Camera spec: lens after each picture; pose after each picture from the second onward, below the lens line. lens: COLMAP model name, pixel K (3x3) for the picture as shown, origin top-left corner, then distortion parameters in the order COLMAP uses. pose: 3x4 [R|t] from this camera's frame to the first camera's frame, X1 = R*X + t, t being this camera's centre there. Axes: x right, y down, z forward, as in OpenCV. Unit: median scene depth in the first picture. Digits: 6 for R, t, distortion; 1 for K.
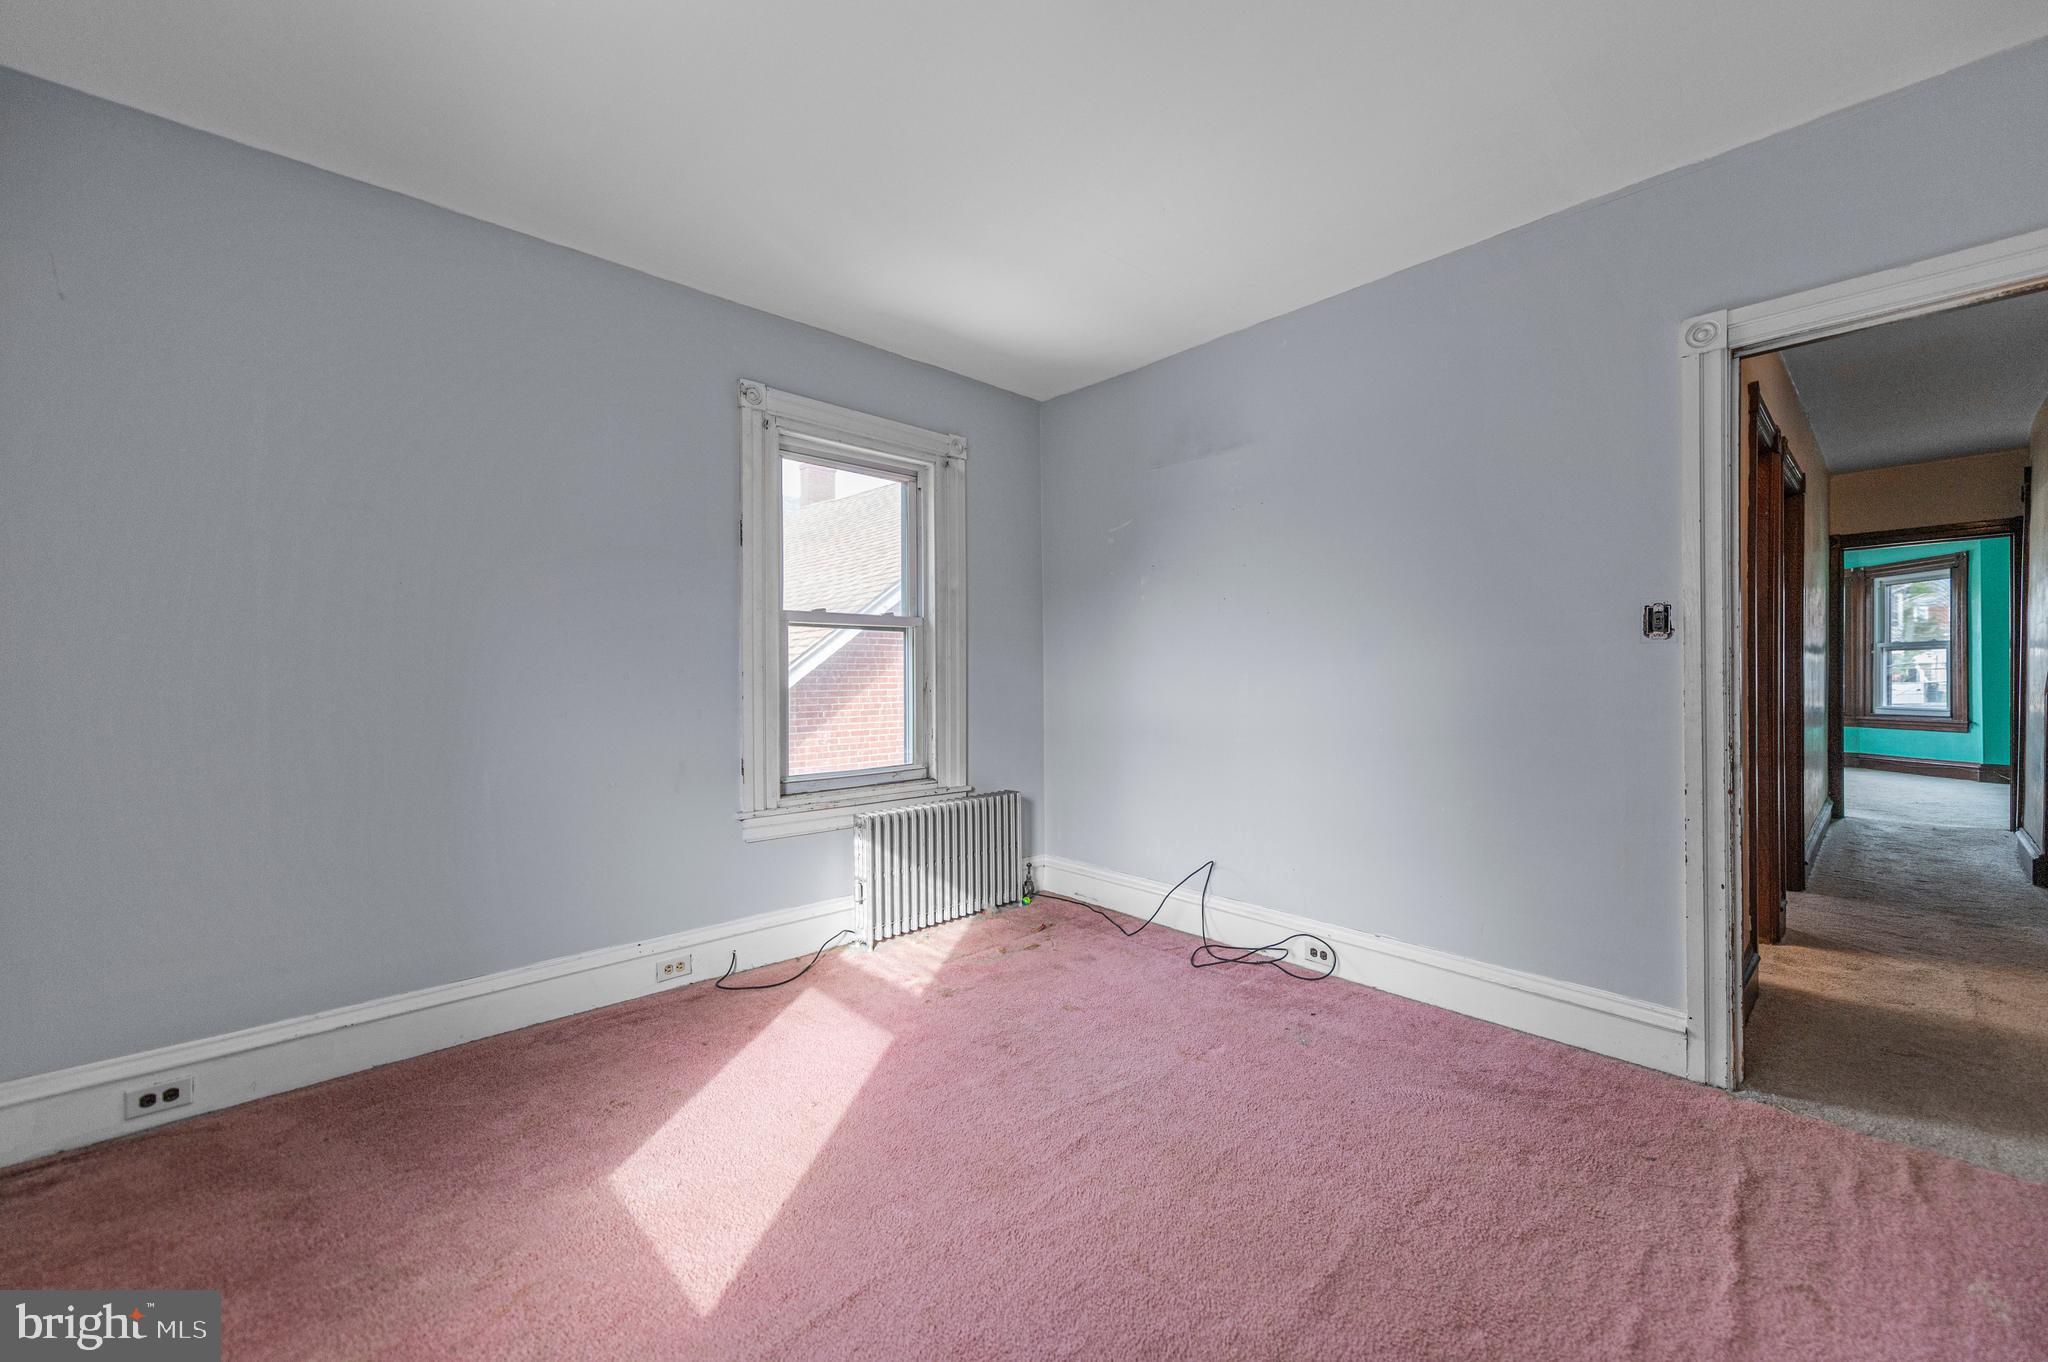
lens RADIAL K [[807.4, 0, 1030.8], [0, 807.4, 666.7], [0, 0, 1]] dist [0.017750, -0.005262]
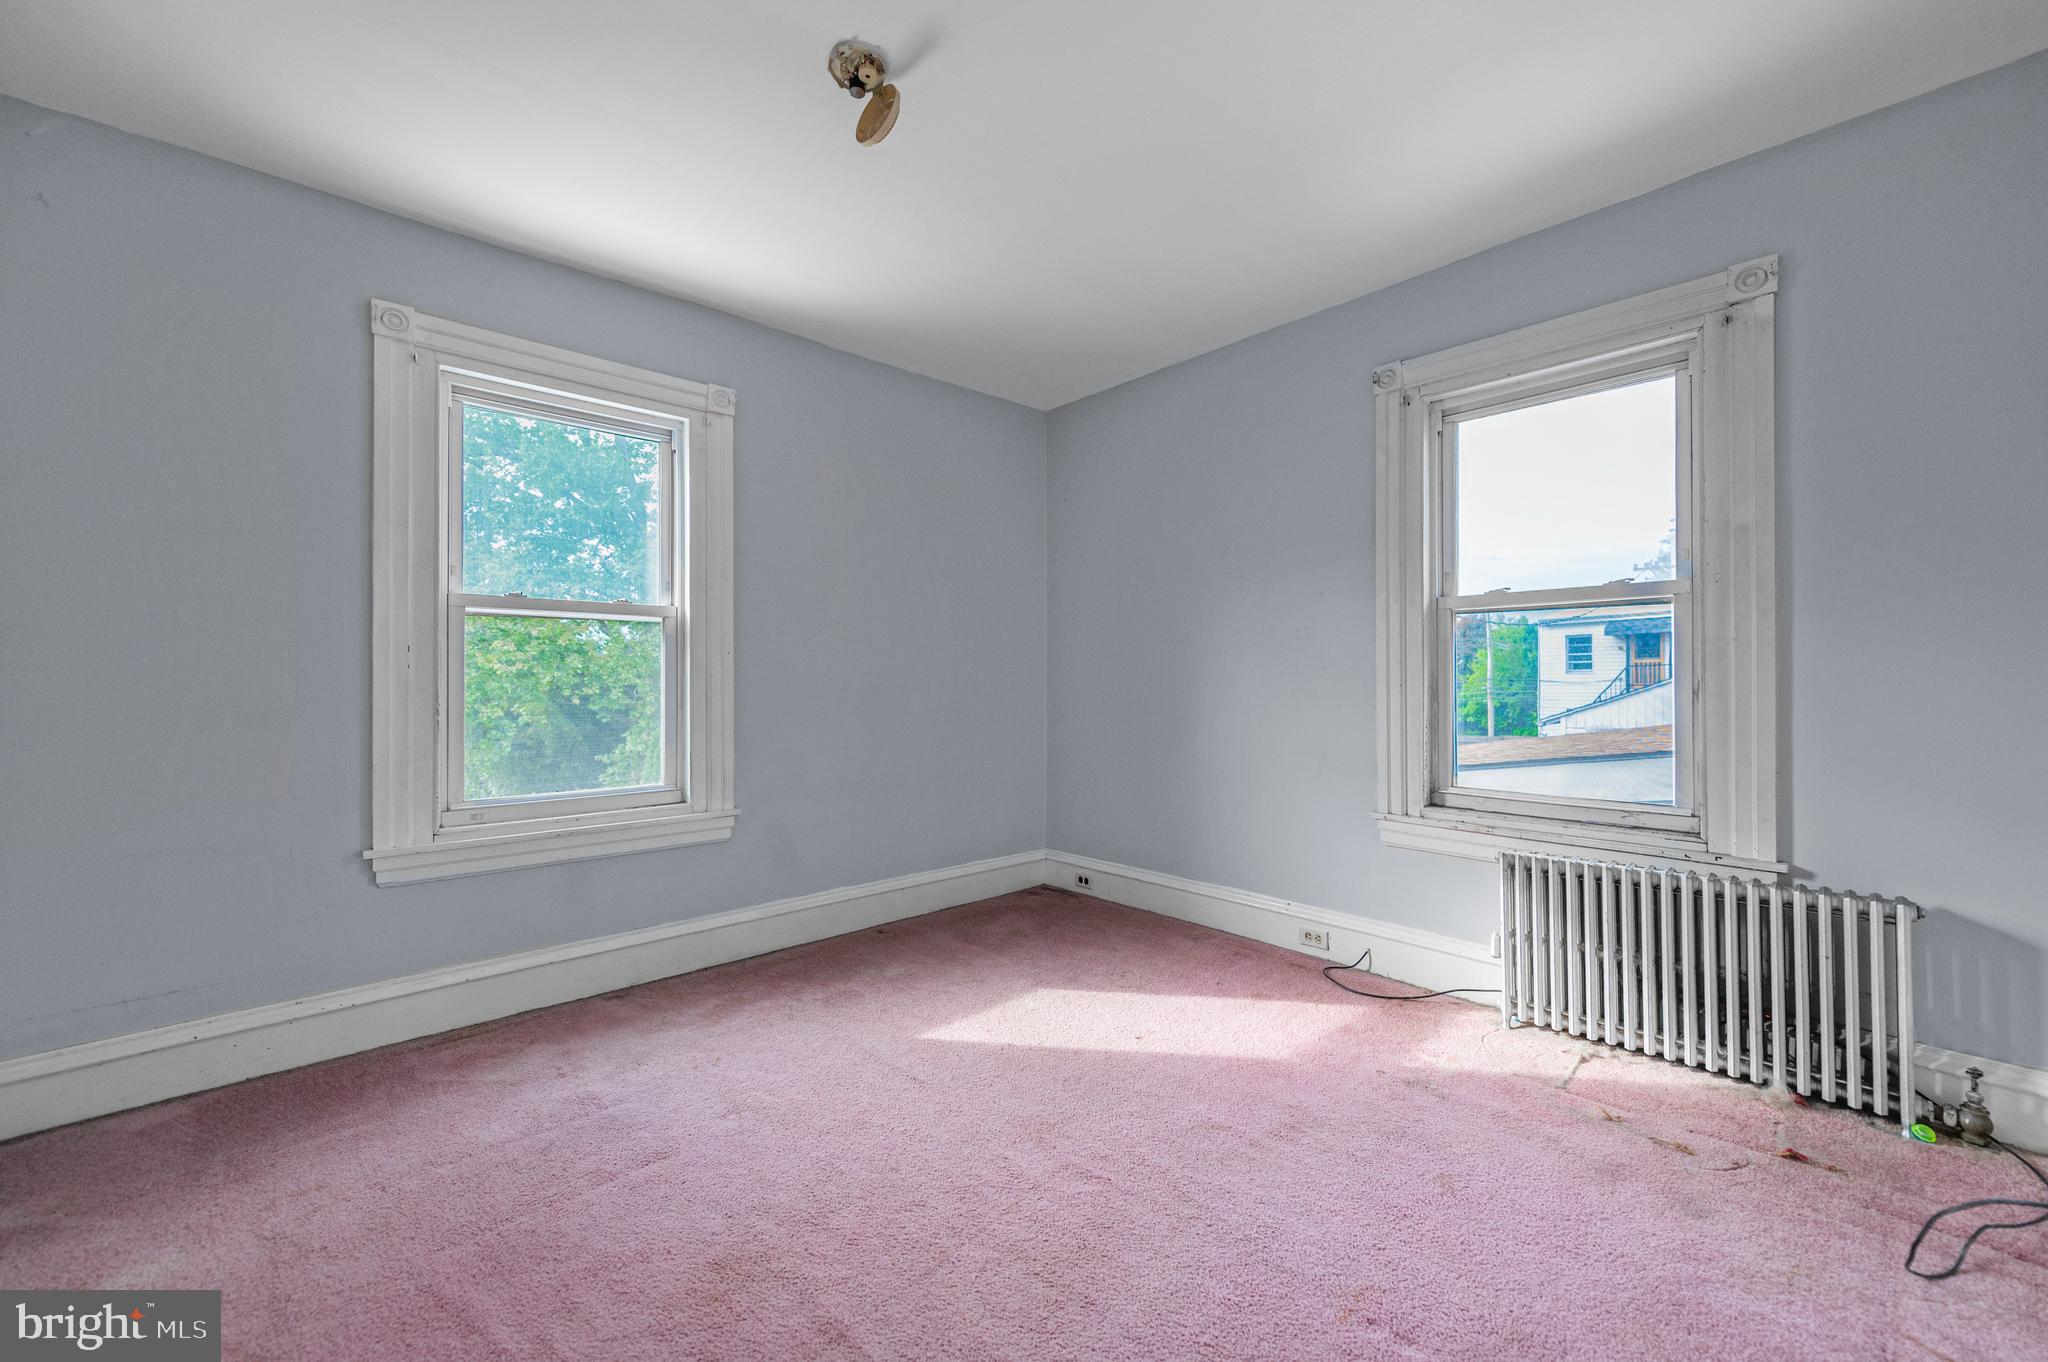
lens RADIAL K [[807.4, 0, 1030.8], [0, 807.4, 666.7], [0, 0, 1]] dist [0.017750, -0.005262]
pose [[-0.019351, -0.010198, -0.999761, 0.639189], [0.015188, 0.999830, -0.010492, 0.008877], [0.999697, -0.015388, -0.019193, 0.611358]]
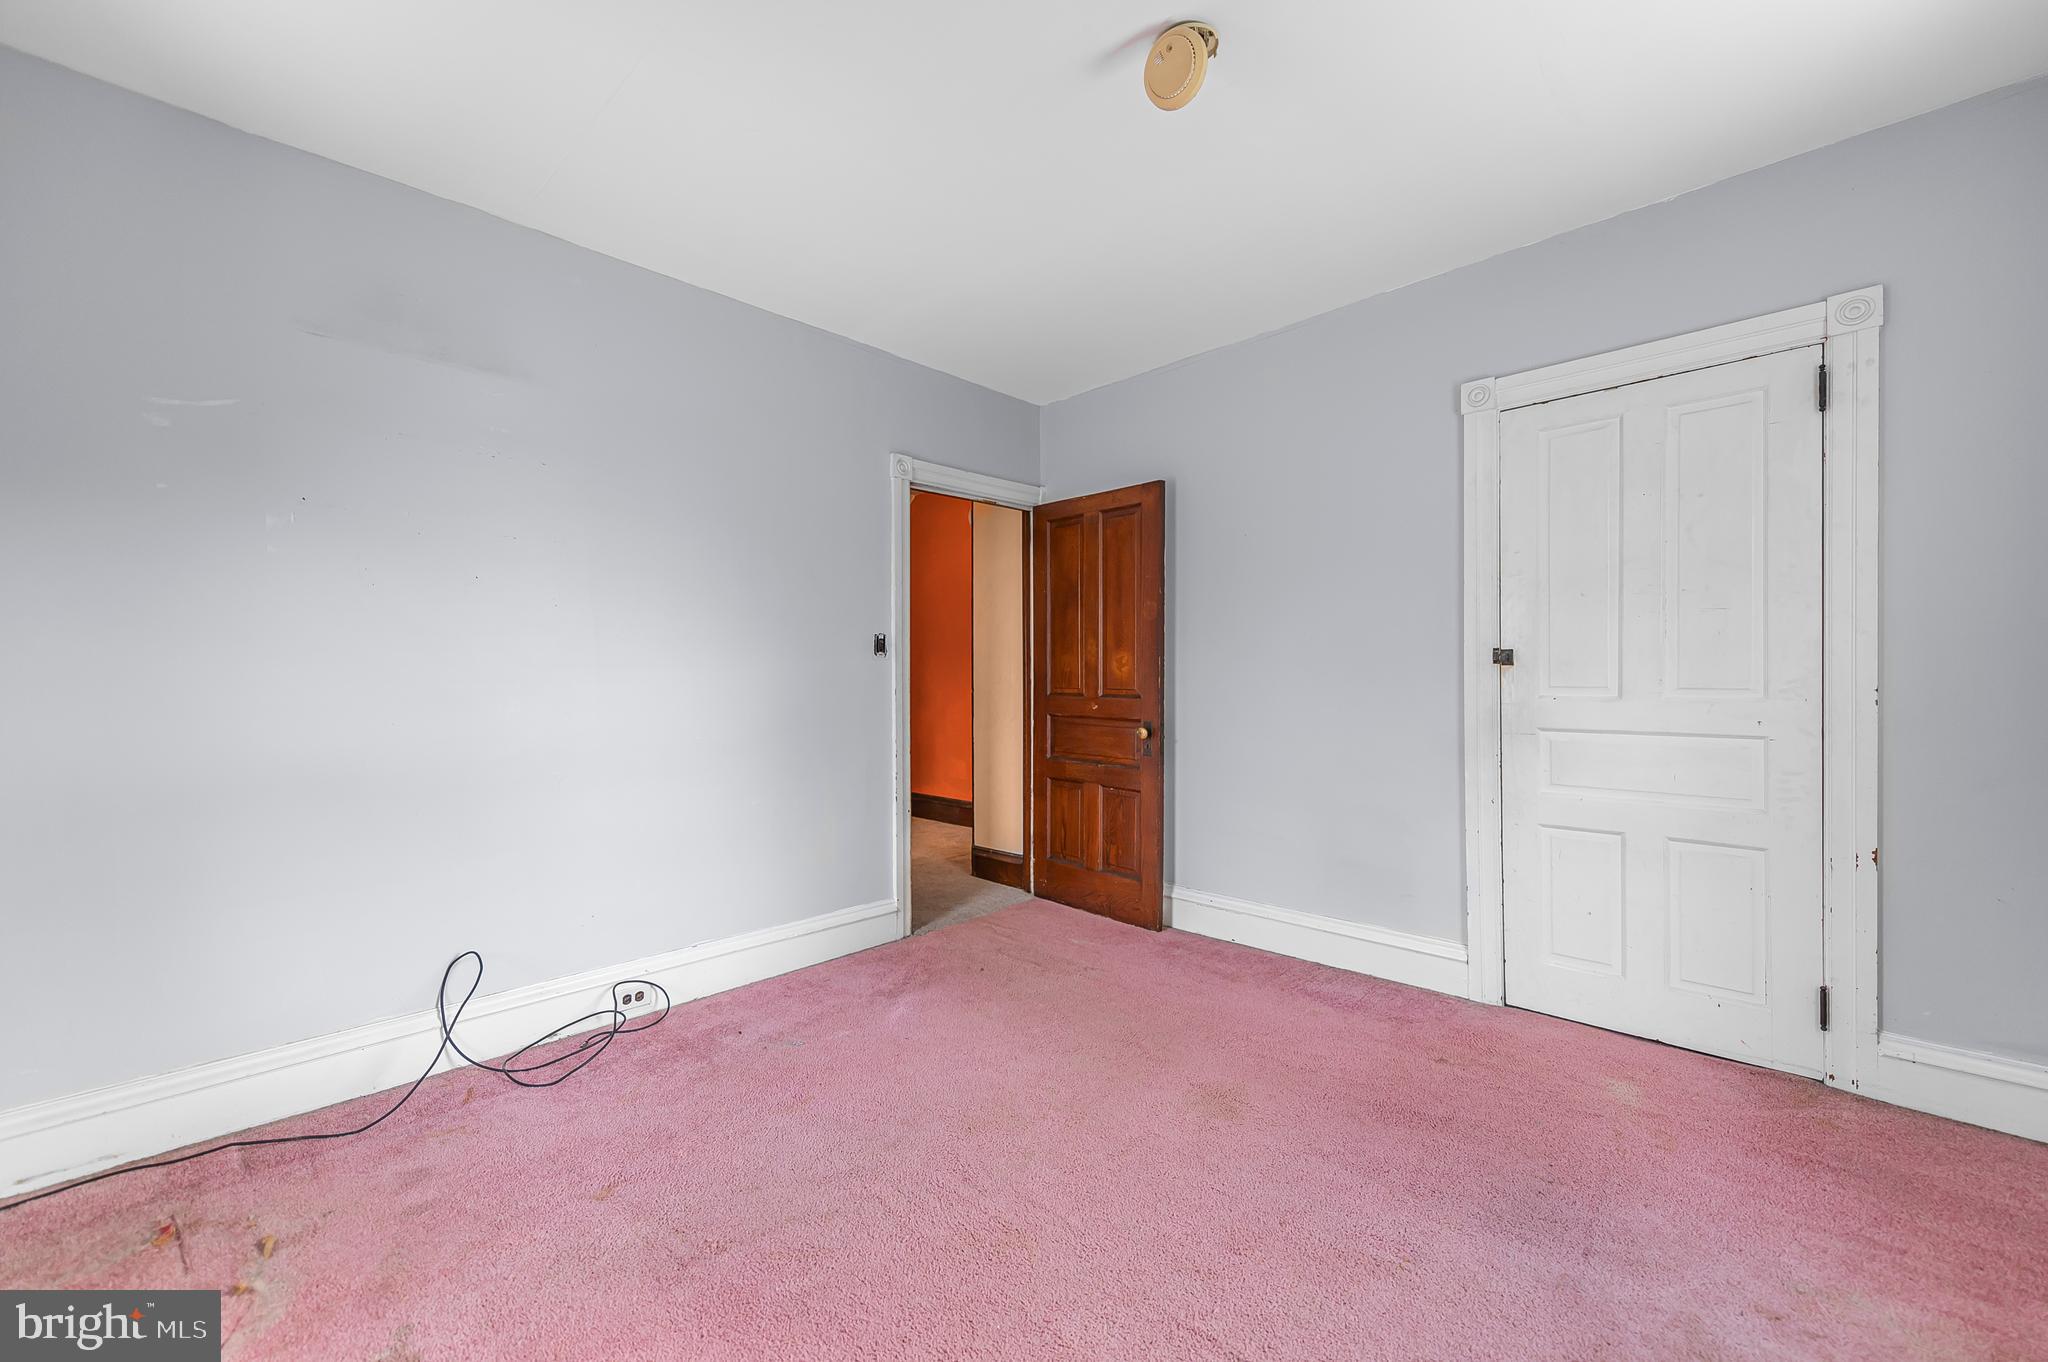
lens RADIAL K [[807.4, 0, 1030.8], [0, 807.4, 666.7], [0, 0, 1]] dist [0.017750, -0.005262]
pose [[-0.058925, 0.014377, 0.998159, -0.568901], [-0.003251, 0.999888, -0.014594, 0.003410], [-0.998257, -0.004105, -0.058872, 0.624828]]
